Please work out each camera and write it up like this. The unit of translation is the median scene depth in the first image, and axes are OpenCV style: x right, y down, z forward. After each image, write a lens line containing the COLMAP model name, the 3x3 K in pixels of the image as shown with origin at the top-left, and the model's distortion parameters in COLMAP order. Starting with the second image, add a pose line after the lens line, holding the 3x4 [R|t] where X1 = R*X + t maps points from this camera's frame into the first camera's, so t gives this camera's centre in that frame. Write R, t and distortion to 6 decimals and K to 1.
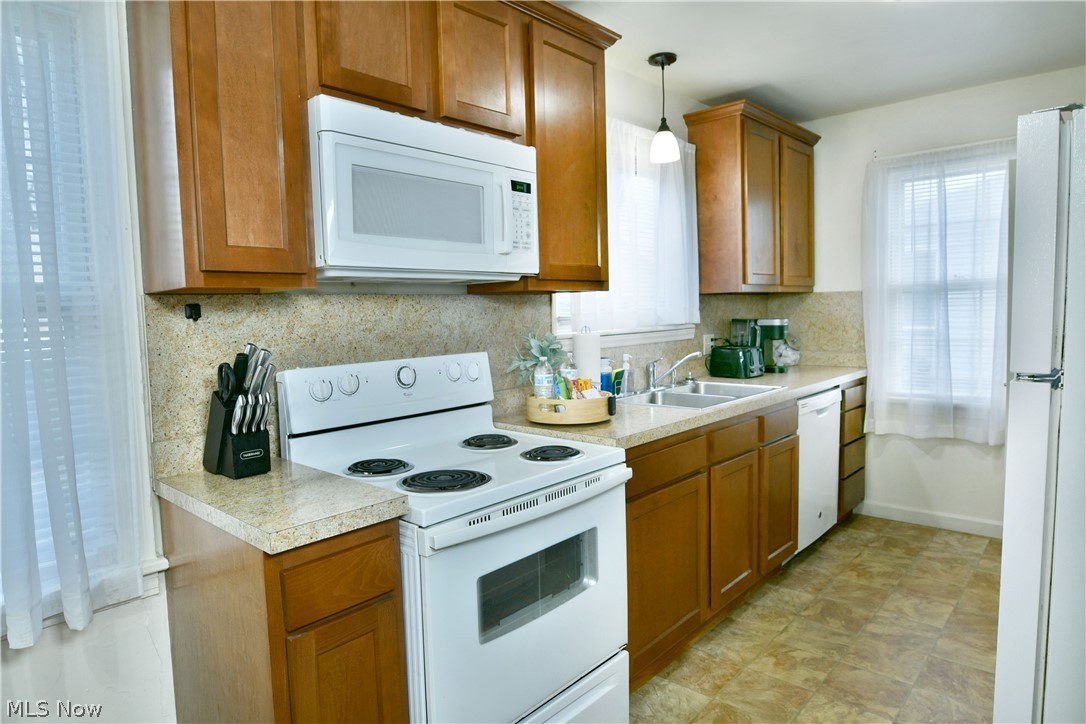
lens RADIAL K [[668.5, 0, 539.8], [0, 668.5, 359.1], [0, 0, 1]] dist [-0.012627, -0.005232]
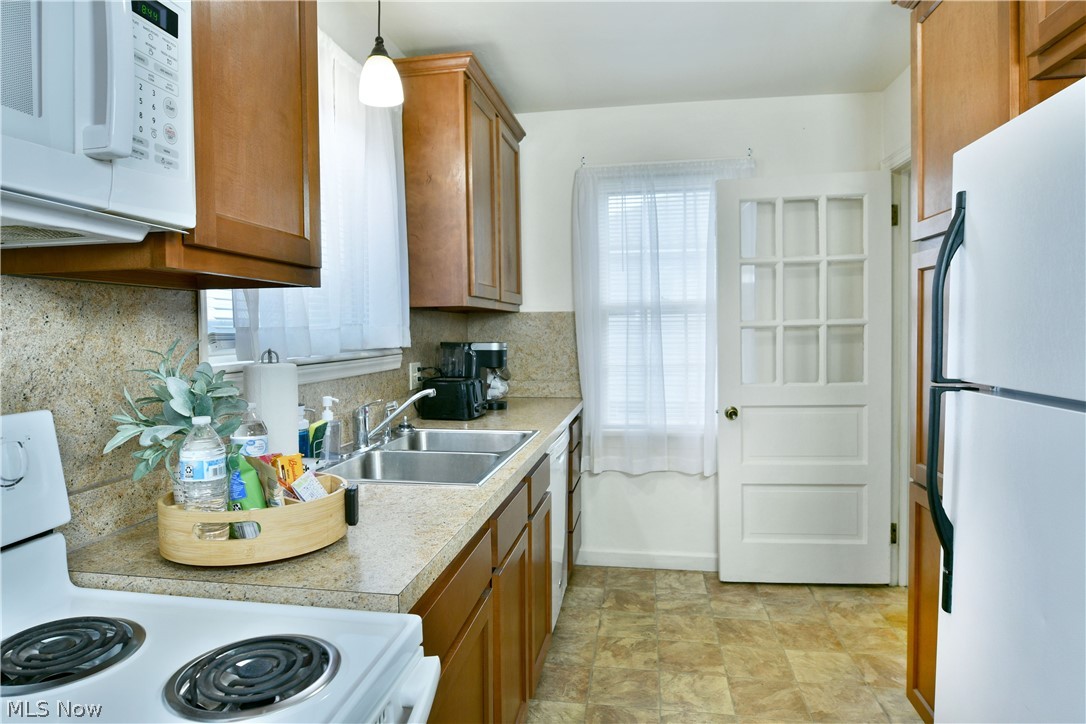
lens RADIAL K [[653.6, 0, 537.9], [0, 653.6, 357.6], [0, 0, 1]] dist [-0.014215, -0.004082]
pose [[0.844457, -0.004601, 0.535603, -0.026007], [0.026781, 0.999075, -0.033643, -0.015160], [-0.534953, 0.042754, 0.843799, 0.337397]]
